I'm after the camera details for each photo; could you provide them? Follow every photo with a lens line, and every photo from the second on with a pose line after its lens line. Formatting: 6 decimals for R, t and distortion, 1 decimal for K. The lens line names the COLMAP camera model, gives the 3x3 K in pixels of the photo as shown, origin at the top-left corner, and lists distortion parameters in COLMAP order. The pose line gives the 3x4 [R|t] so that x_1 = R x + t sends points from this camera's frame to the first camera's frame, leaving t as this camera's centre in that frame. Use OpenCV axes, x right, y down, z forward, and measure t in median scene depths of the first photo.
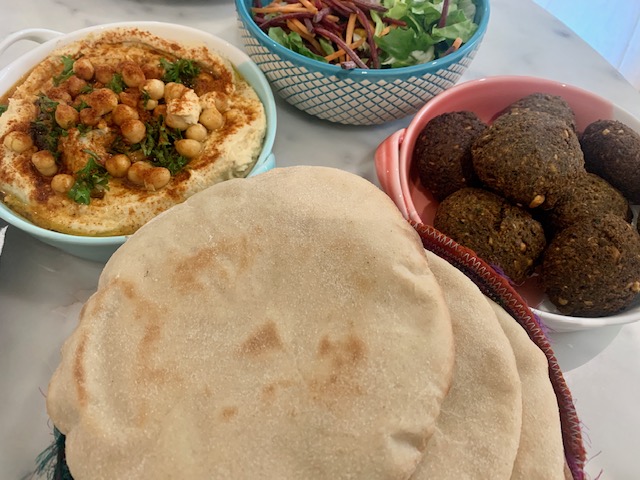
lens RADIAL K [[495.0, 0, 320.0], [0, 495.0, 240.0], [0, 0, 1]] dist [-0.000917, -0.077039]
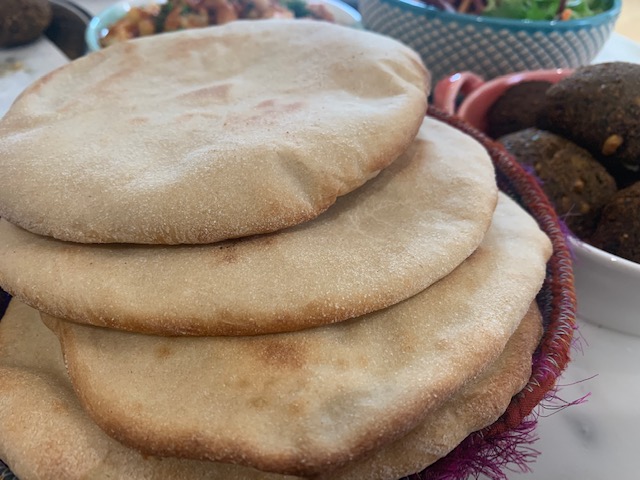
lens RADIAL K [[503.4, 0, 320.0], [0, 503.4, 240.0], [0, 0, 1]] dist [-0.009018, -0.005321]
pose [[0.908812, 0.270840, -0.317343, 0.435527], [-0.353311, 0.904154, -0.240158, 0.603598], [0.221882, 0.330379, 0.917397, 0.276226]]
